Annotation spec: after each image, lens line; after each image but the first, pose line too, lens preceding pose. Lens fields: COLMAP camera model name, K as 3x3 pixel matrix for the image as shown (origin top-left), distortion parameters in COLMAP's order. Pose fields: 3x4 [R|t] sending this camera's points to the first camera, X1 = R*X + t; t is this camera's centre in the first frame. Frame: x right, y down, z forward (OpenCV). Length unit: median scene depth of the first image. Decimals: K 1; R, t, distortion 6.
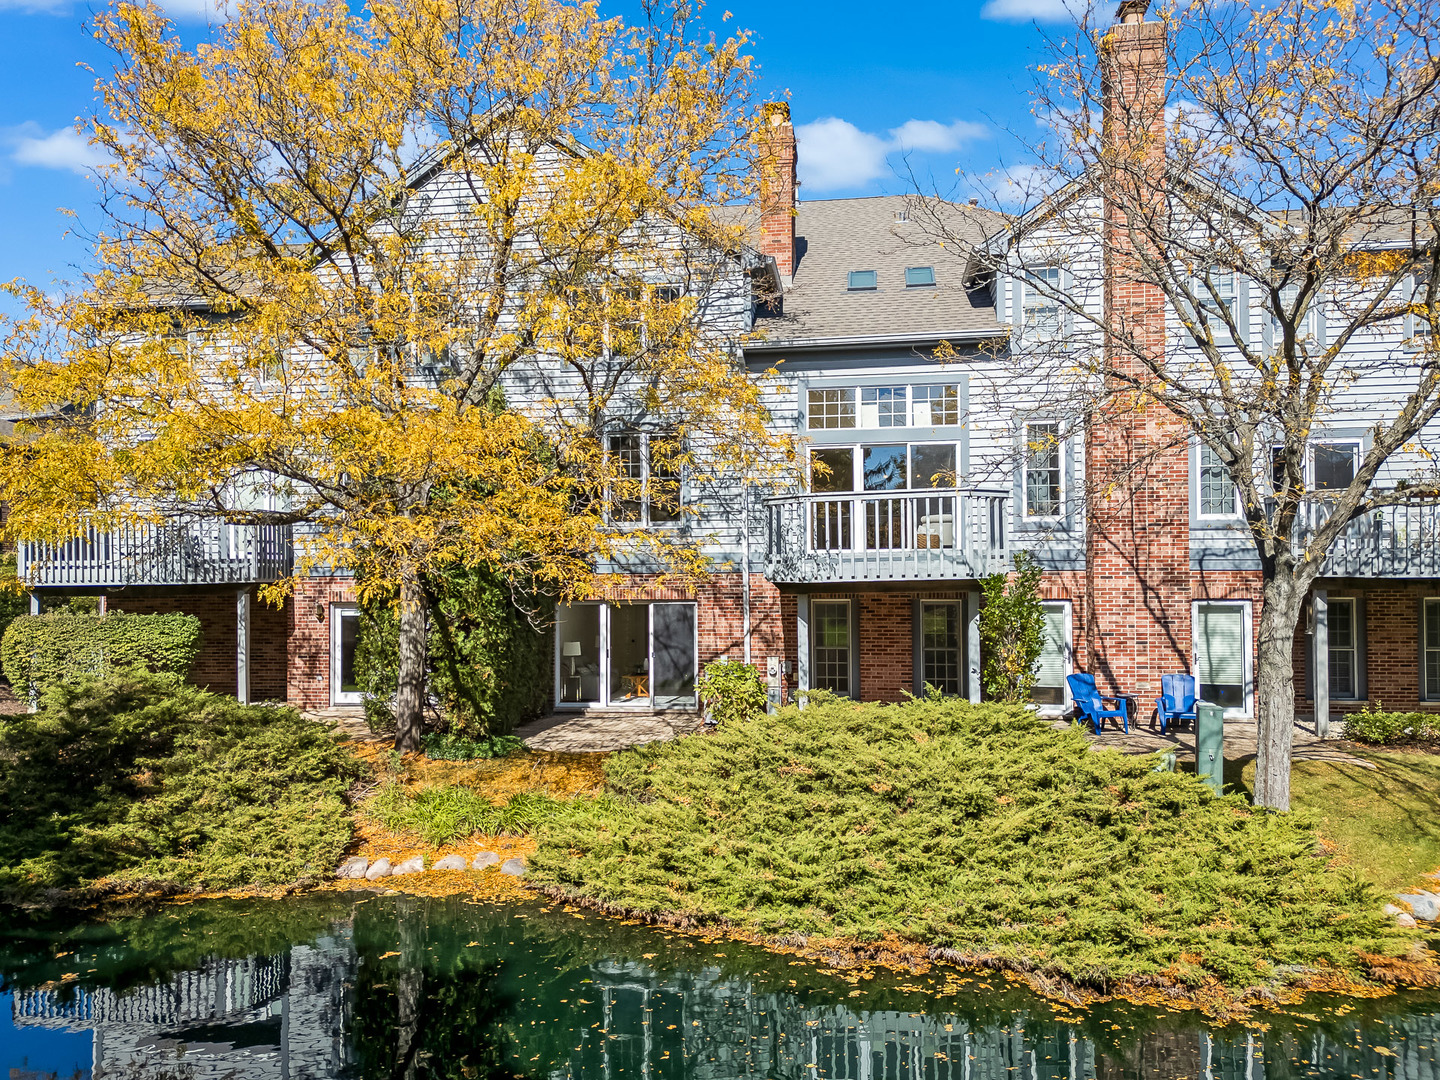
lens RADIAL K [[1000.8, 0, 726.0], [0, 1000.8, 580.5], [0, 0, 1]] dist [0.060444, -0.055503]
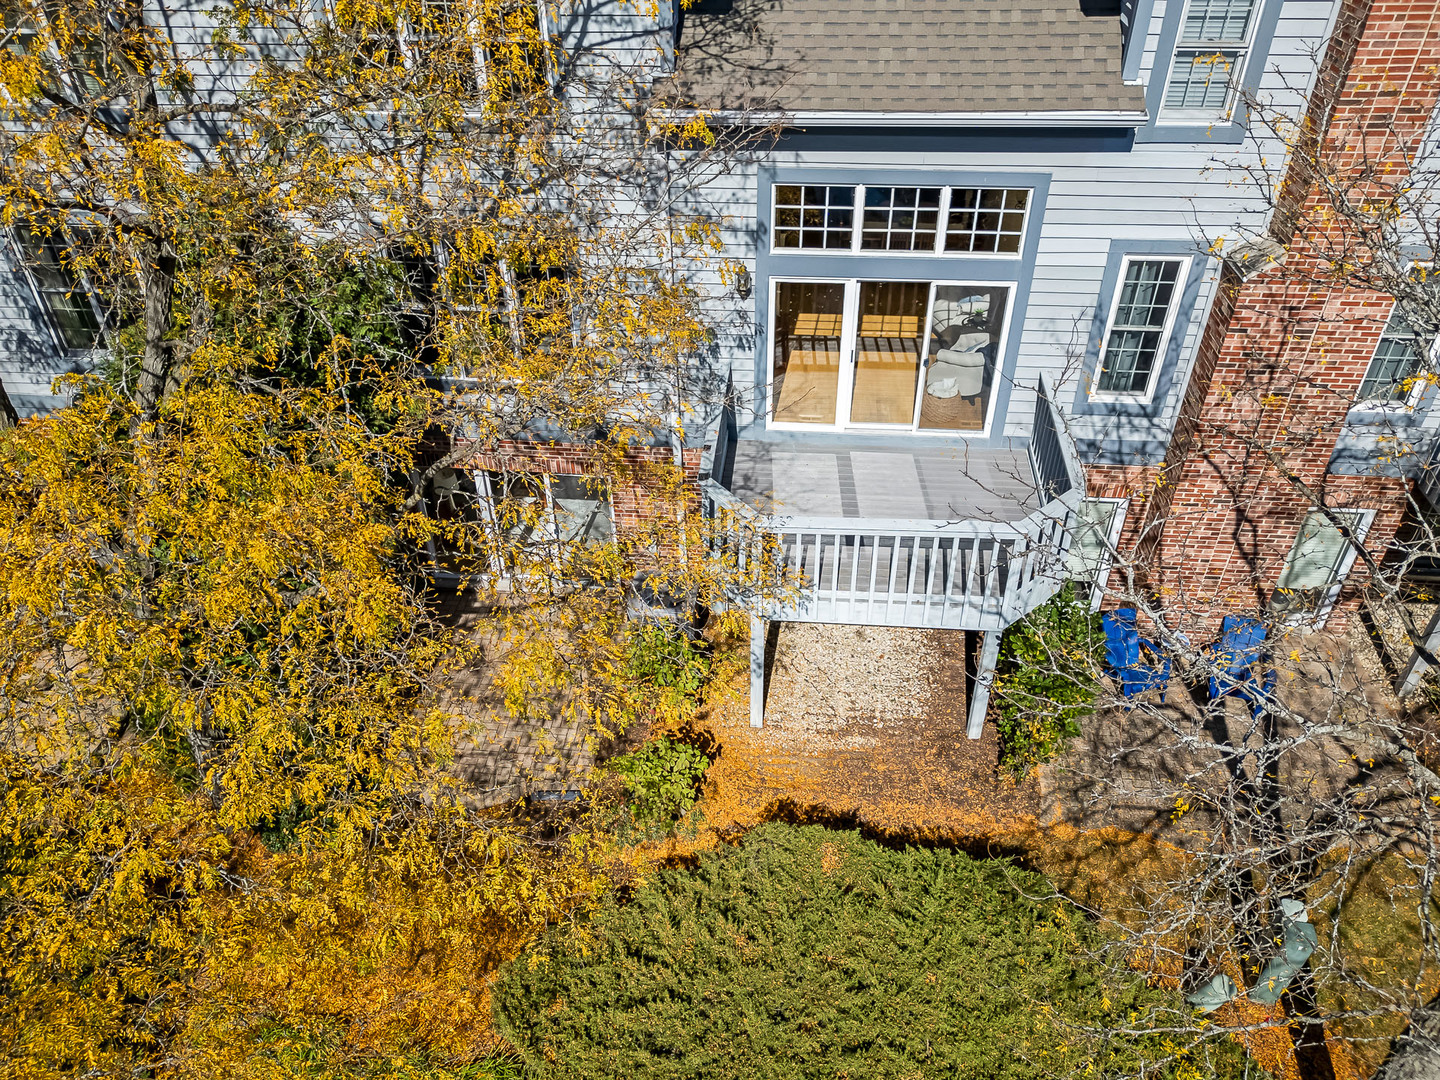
lens RADIAL K [[1000.8, 0, 726.0], [0, 1000.8, 580.5], [0, 0, 1]] dist [0.060444, -0.055503]
pose [[0.998933, -0.027564, 0.037067, 0.025902], [0.000119, 0.803975, 0.594663, -0.362215], [-0.046192, -0.594023, 0.803121, 0.400827]]
